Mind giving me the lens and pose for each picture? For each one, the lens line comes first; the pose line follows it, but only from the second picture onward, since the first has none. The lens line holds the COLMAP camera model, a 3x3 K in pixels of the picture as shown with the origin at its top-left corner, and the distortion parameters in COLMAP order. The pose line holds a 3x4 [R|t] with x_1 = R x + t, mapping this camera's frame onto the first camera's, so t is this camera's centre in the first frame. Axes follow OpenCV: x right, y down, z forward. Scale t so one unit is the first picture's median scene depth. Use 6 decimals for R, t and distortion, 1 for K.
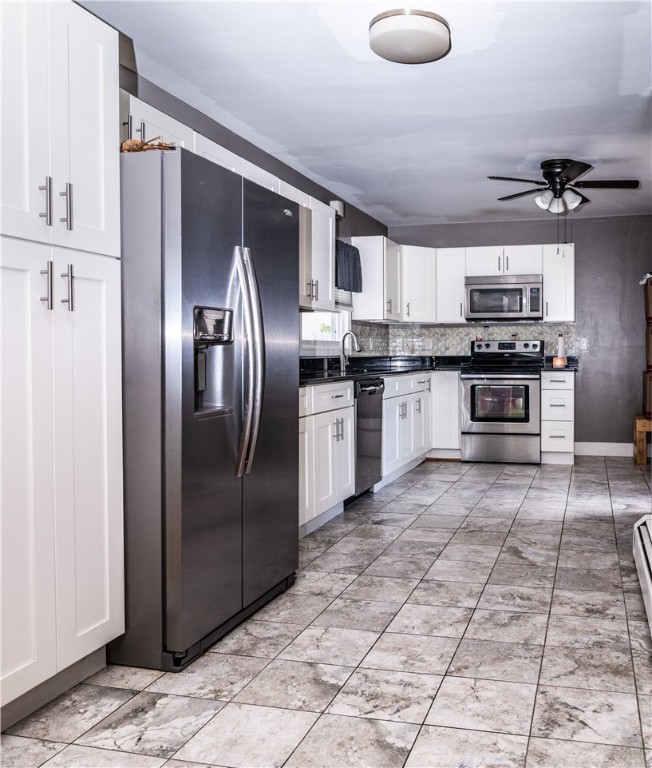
lens RADIAL K [[848.7, 0, 326.0], [0, 848.7, 384.0], [0, 0, 1]] dist [-0.015039, -0.005292]
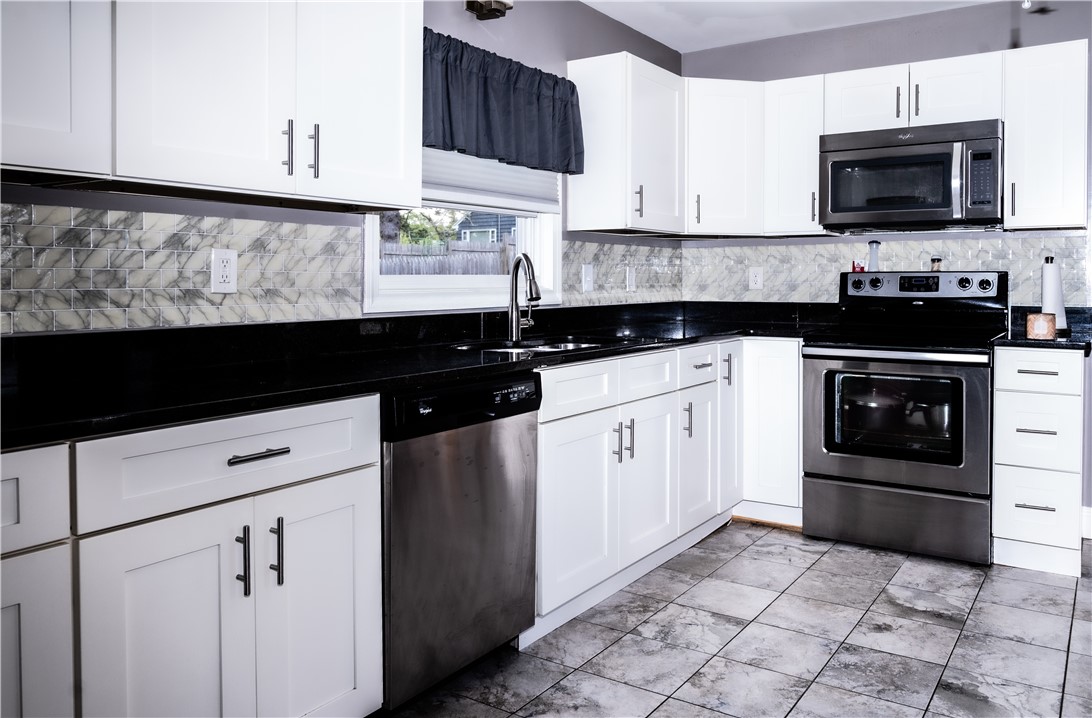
lens RADIAL K [[848.1, 0, 545.8], [0, 848.1, 309.3], [0, 0, 1]] dist [-0.005251, -0.003880]
pose [[0.958820, 0.007859, -0.283905, 0.195759], [-0.006429, 0.999962, 0.005967, -0.042206], [0.283941, -0.003896, 0.958834, 0.657469]]
